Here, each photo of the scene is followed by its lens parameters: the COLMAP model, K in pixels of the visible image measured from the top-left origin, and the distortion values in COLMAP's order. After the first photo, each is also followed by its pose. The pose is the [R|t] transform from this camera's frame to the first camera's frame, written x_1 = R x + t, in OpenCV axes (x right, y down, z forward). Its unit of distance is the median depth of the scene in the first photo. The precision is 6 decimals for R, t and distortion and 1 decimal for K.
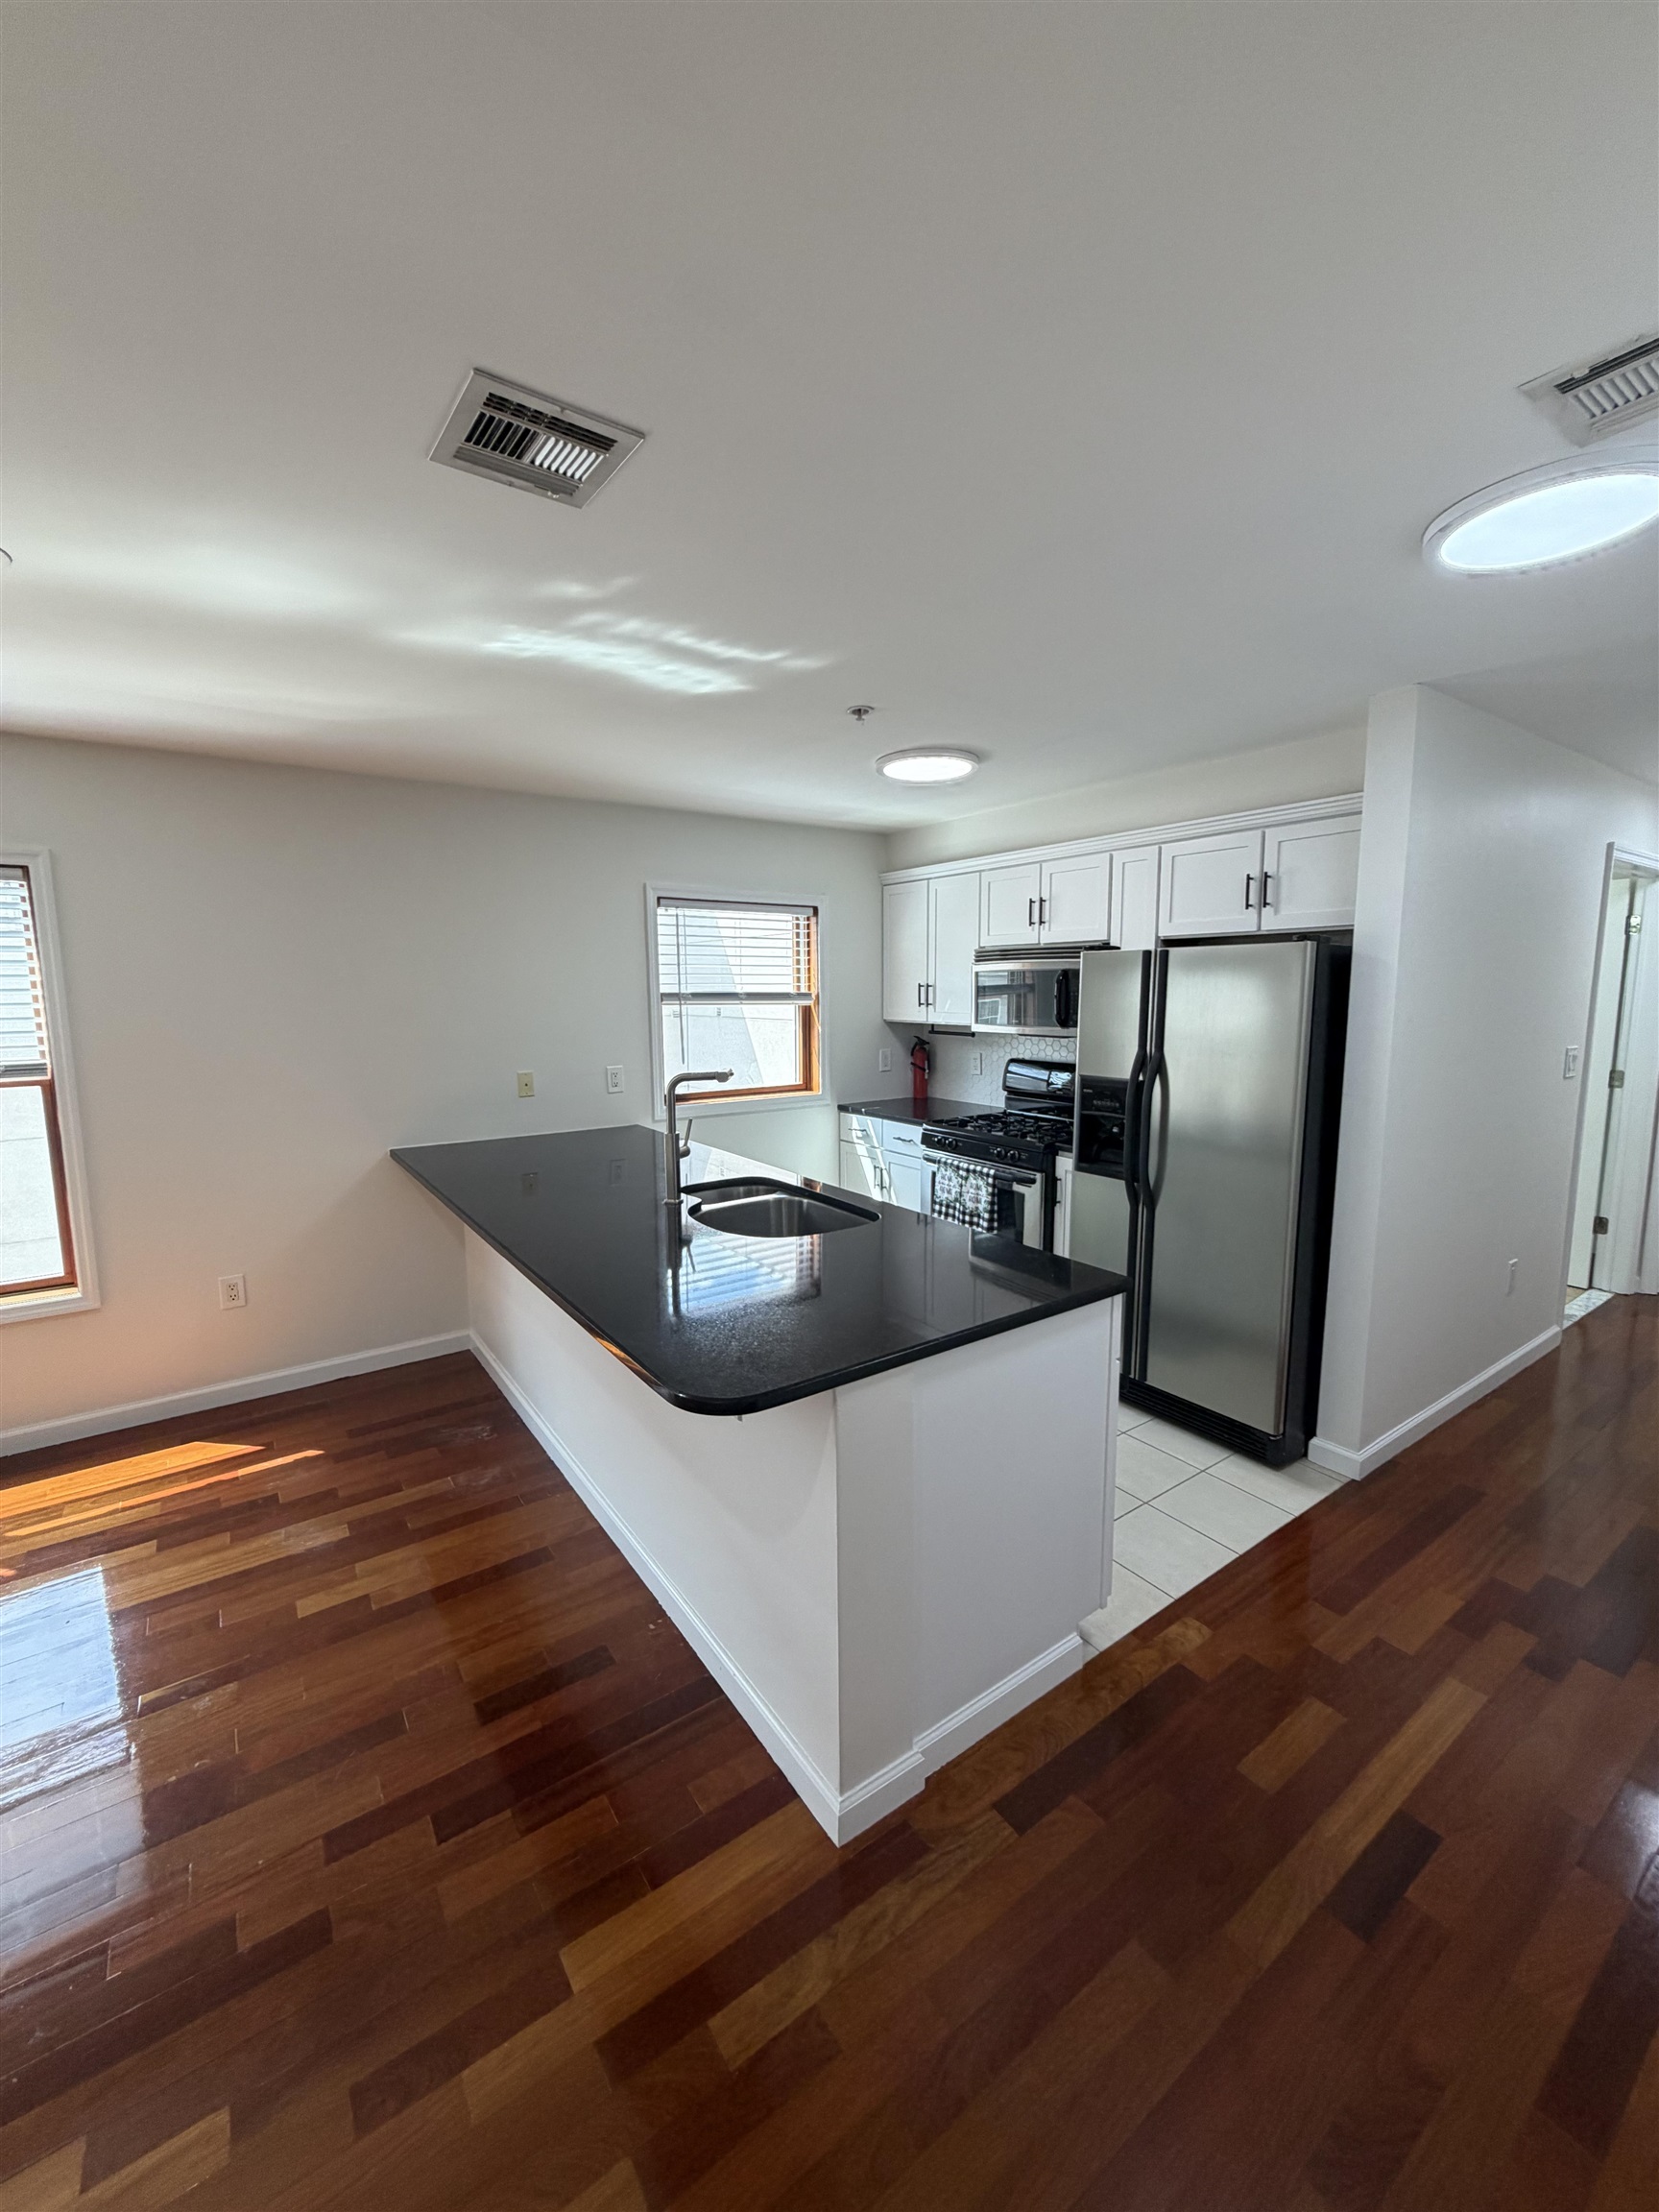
lens RADIAL K [[886.3, 0, 828.9], [0, 886.3, 1094.1], [0, 0, 1]] dist [0.005031, 0.000250]
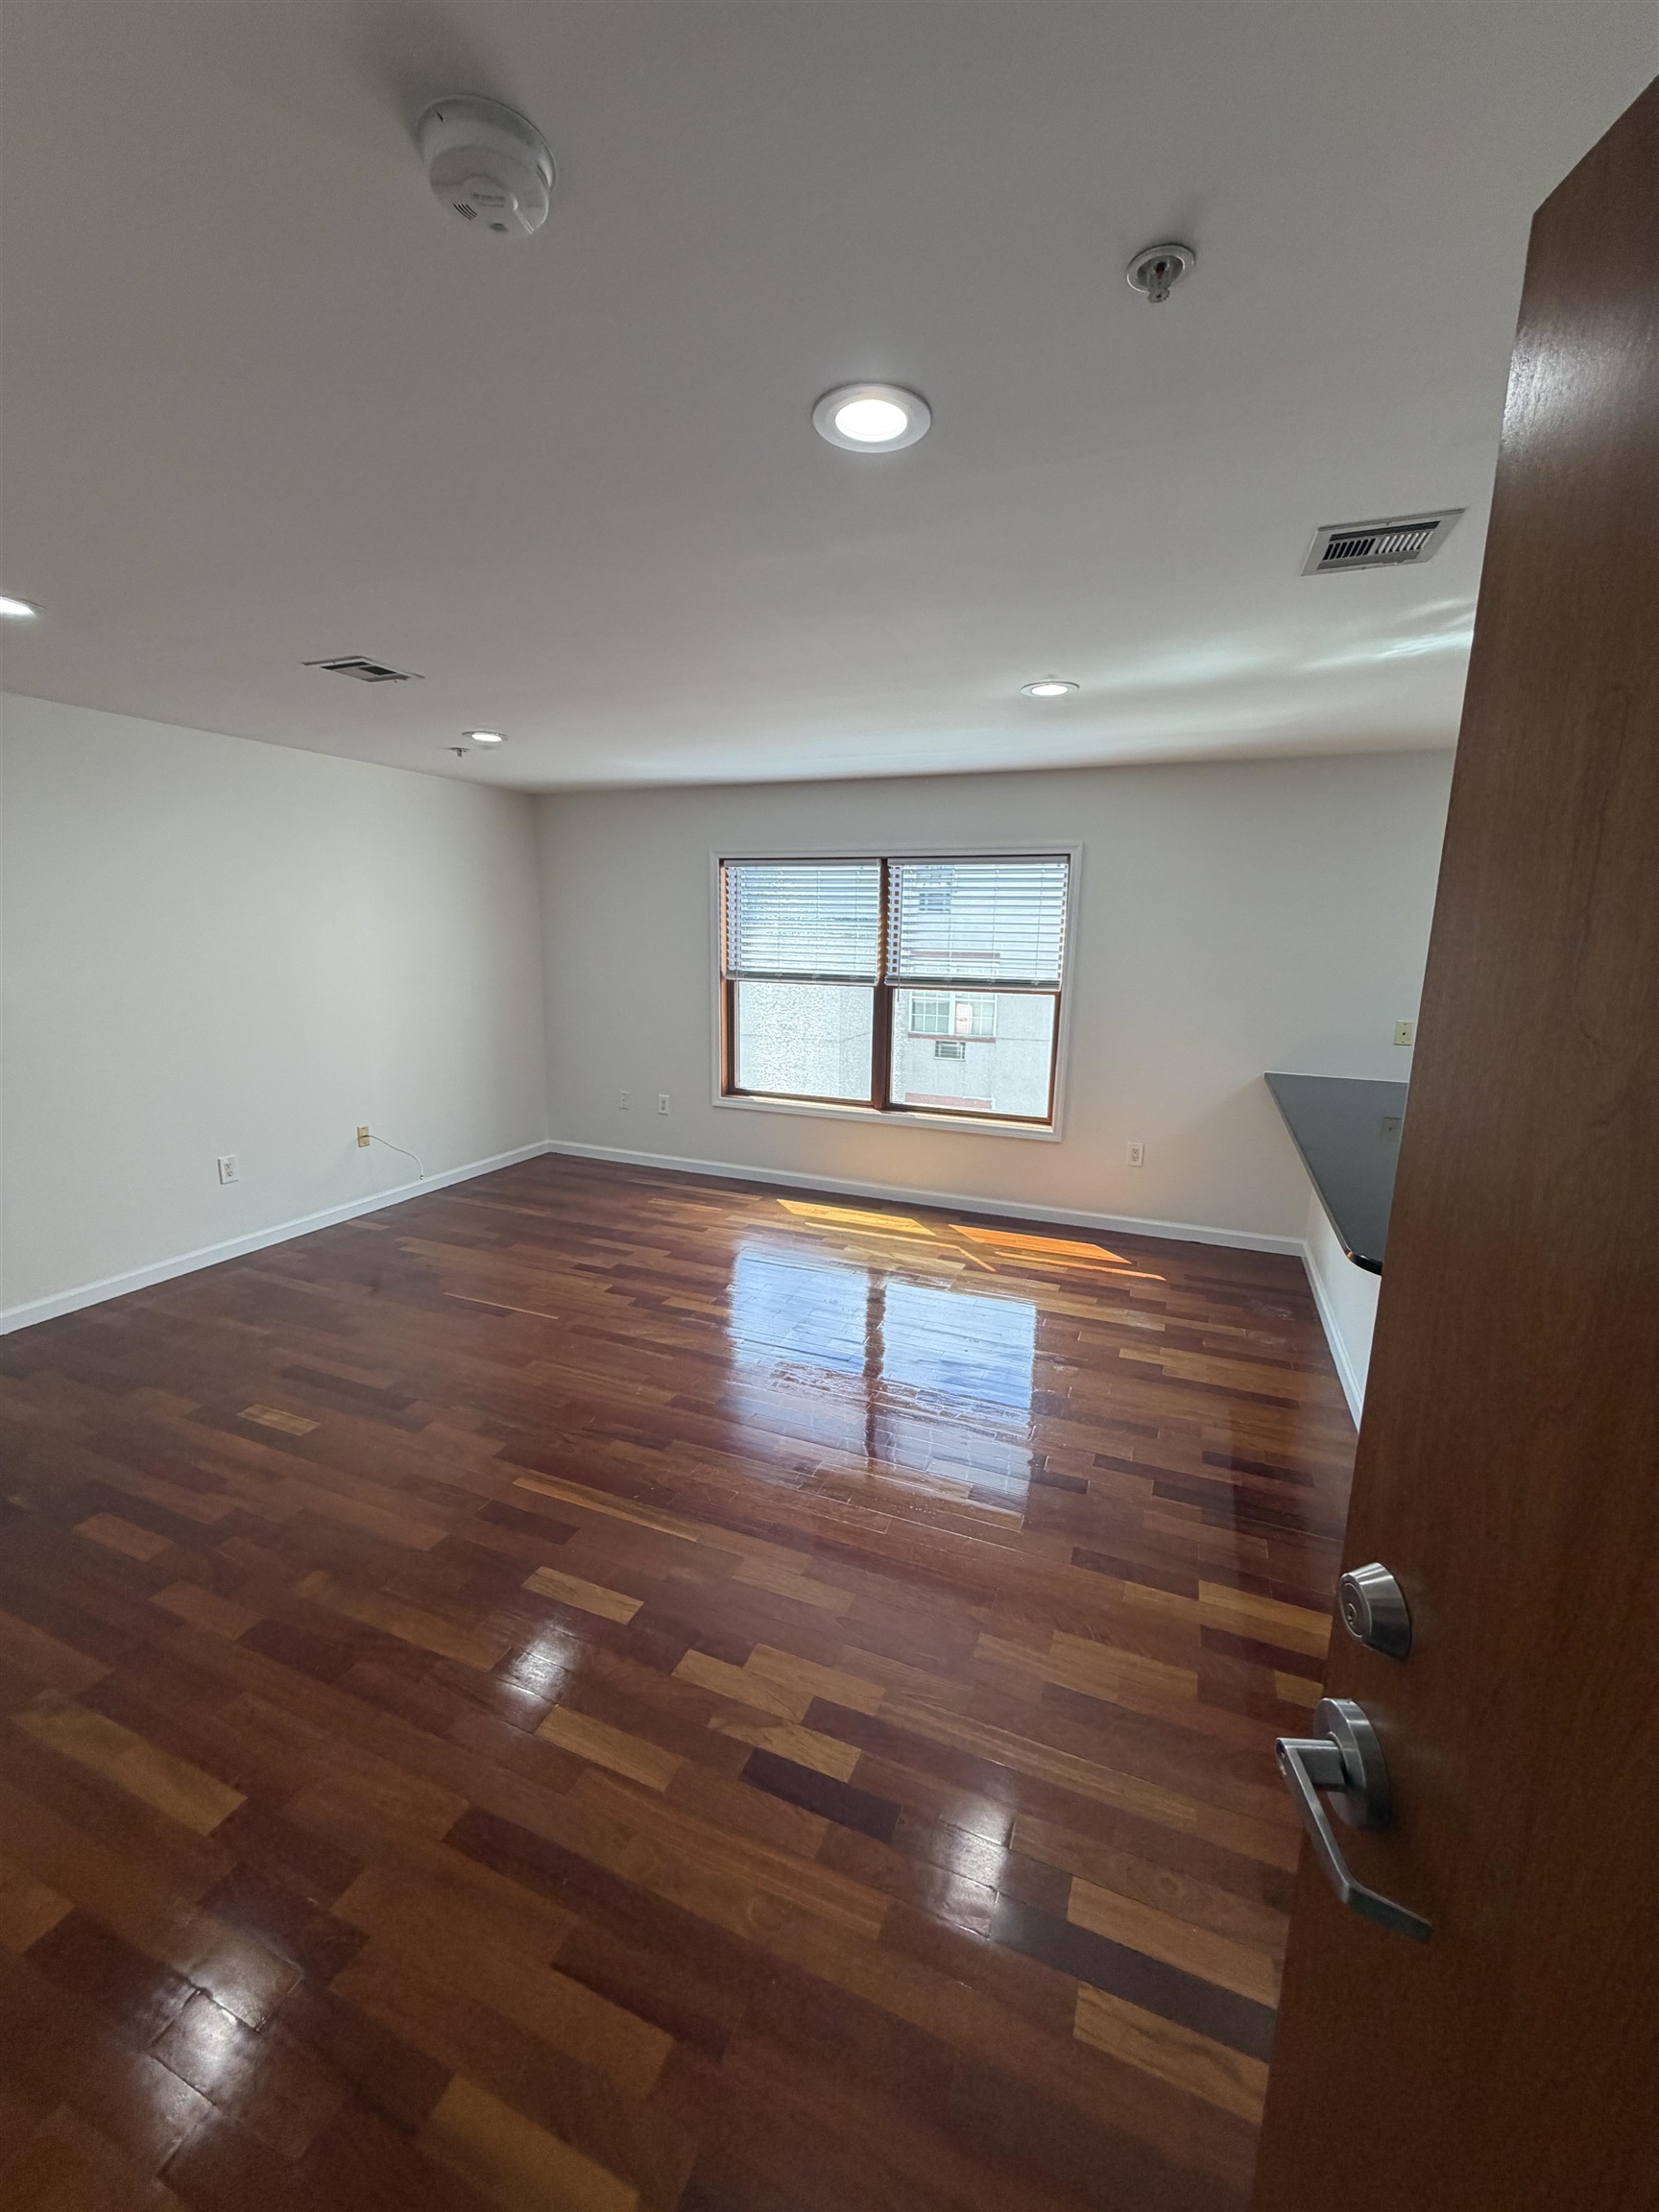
lens RADIAL K [[886.3, 0, 822.7], [0, 886.3, 1098.0], [0, 0, 1]] dist [0.005031, 0.000250]
pose [[0.533404, 0.178098, -0.826898, 0.235475], [-0.129637, 0.983246, 0.128148, 0.023193], [0.835867, 0.038842, 0.547556, -0.203801]]
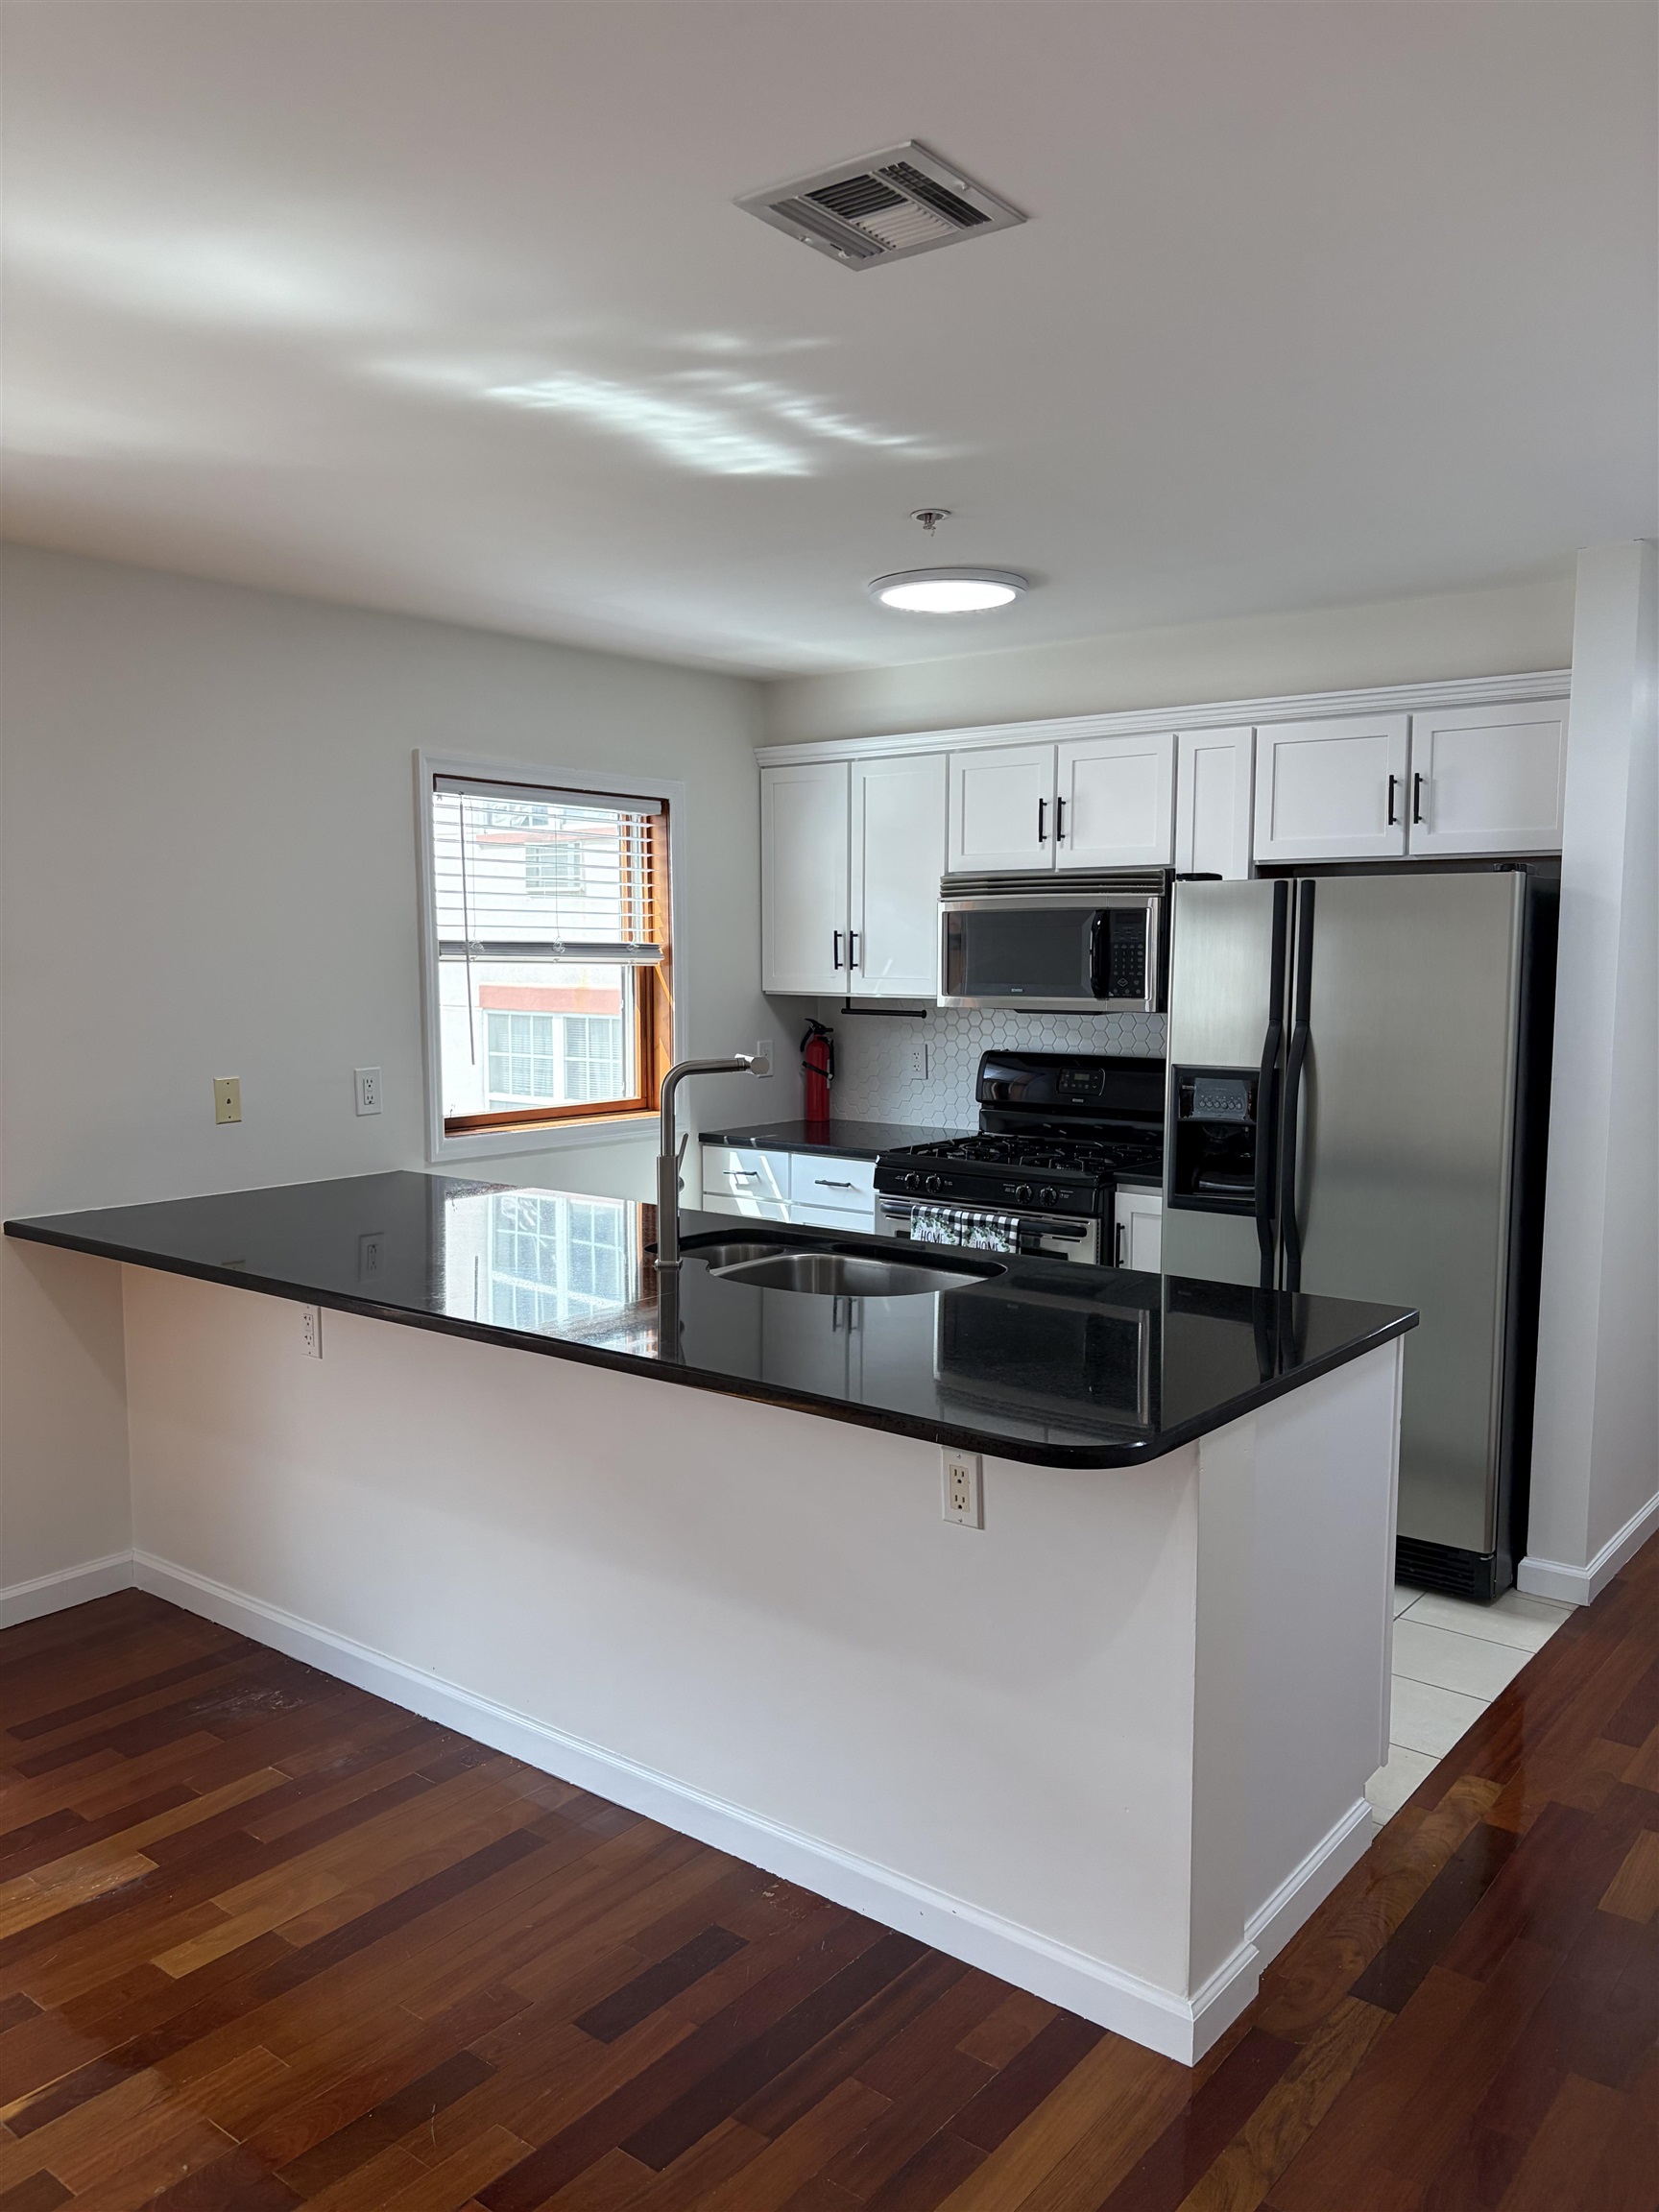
lens RADIAL K [[1689.5, 0, 822.6], [0, 1689.5, 1116.0], [0, 0, 1]] dist [0.052197, -0.038397]
pose [[0.959200, -0.021598, 0.281903, -0.381514], [0.027367, 0.999489, -0.016544, 0.035450], [-0.281401, 0.023584, 0.959300, -0.176982]]
